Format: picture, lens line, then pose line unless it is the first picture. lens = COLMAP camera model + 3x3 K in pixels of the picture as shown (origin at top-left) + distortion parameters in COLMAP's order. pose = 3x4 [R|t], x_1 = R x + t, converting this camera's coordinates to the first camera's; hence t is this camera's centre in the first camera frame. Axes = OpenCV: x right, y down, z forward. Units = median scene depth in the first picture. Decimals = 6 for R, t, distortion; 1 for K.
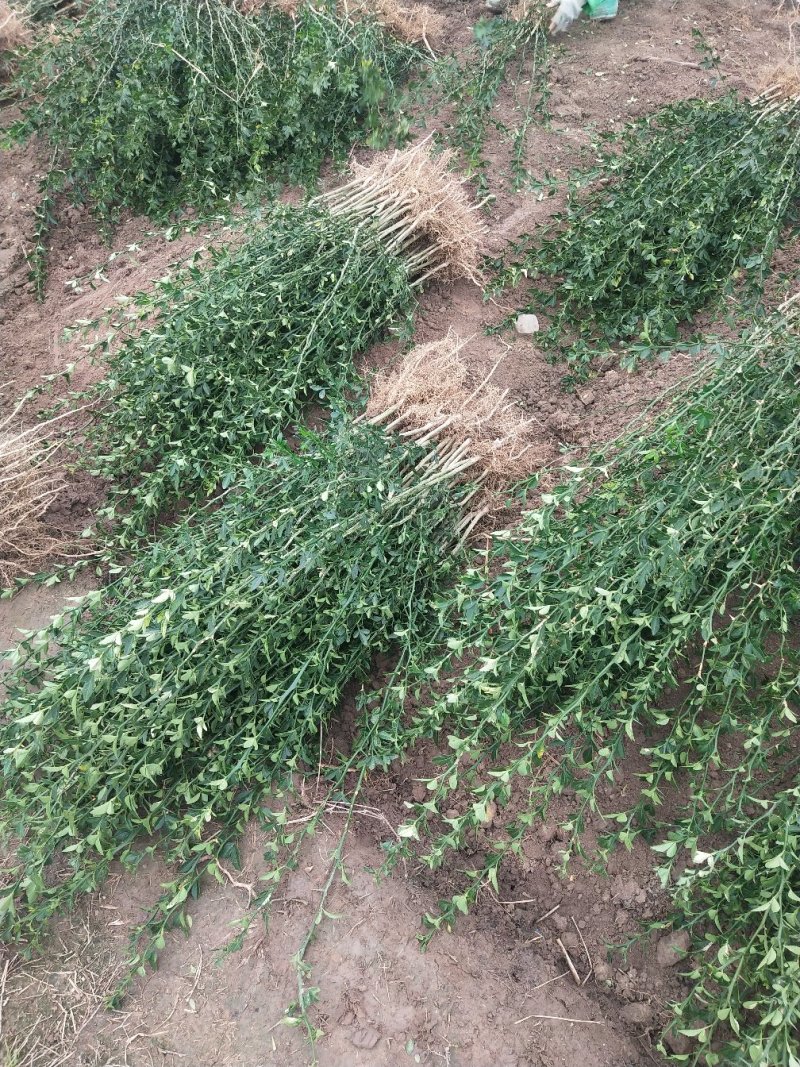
lens RADIAL K [[824.1, 0, 400.4], [0, 824.1, 537.1], [0, 0, 1]] dist [-0.011845, 0.047731]
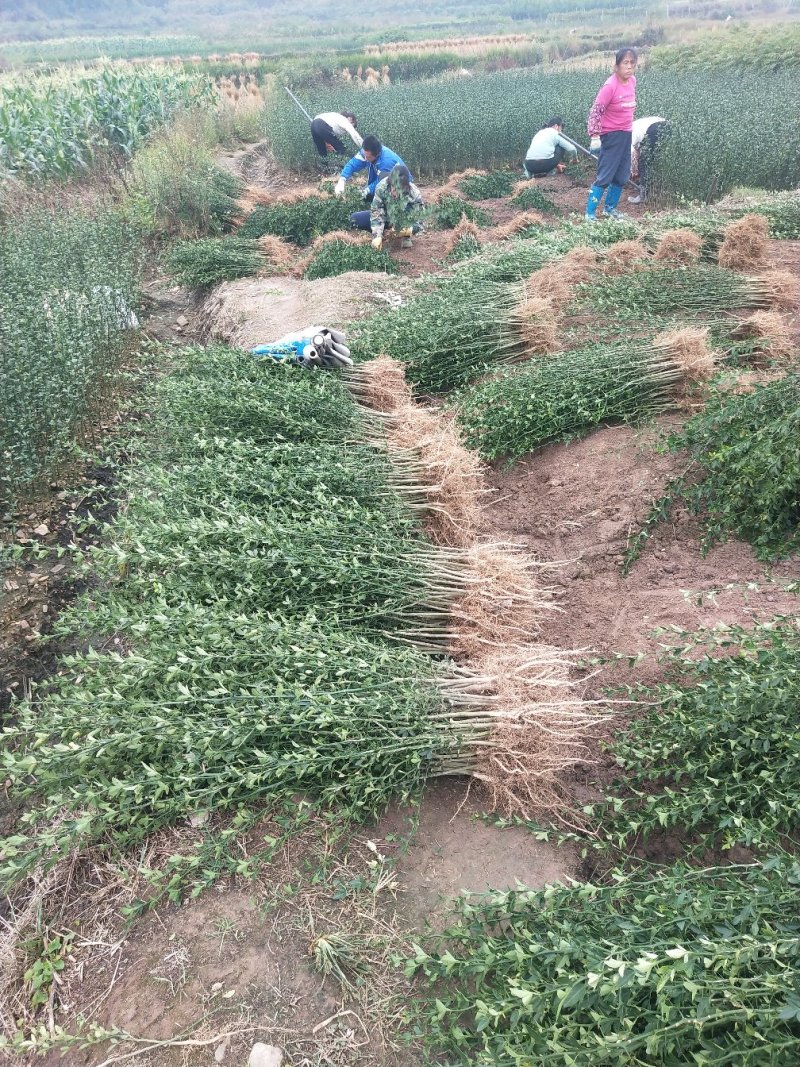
lens RADIAL K [[824.1, 0, 398.5], [0, 824.1, 539.6], [0, 0, 1]] dist [-0.011845, 0.047731]
pose [[0.759136, 0.378609, -0.529497, -0.143989], [-0.519037, 0.842978, -0.141381, -0.021224], [0.392826, 0.382156, 0.836447, -0.087380]]
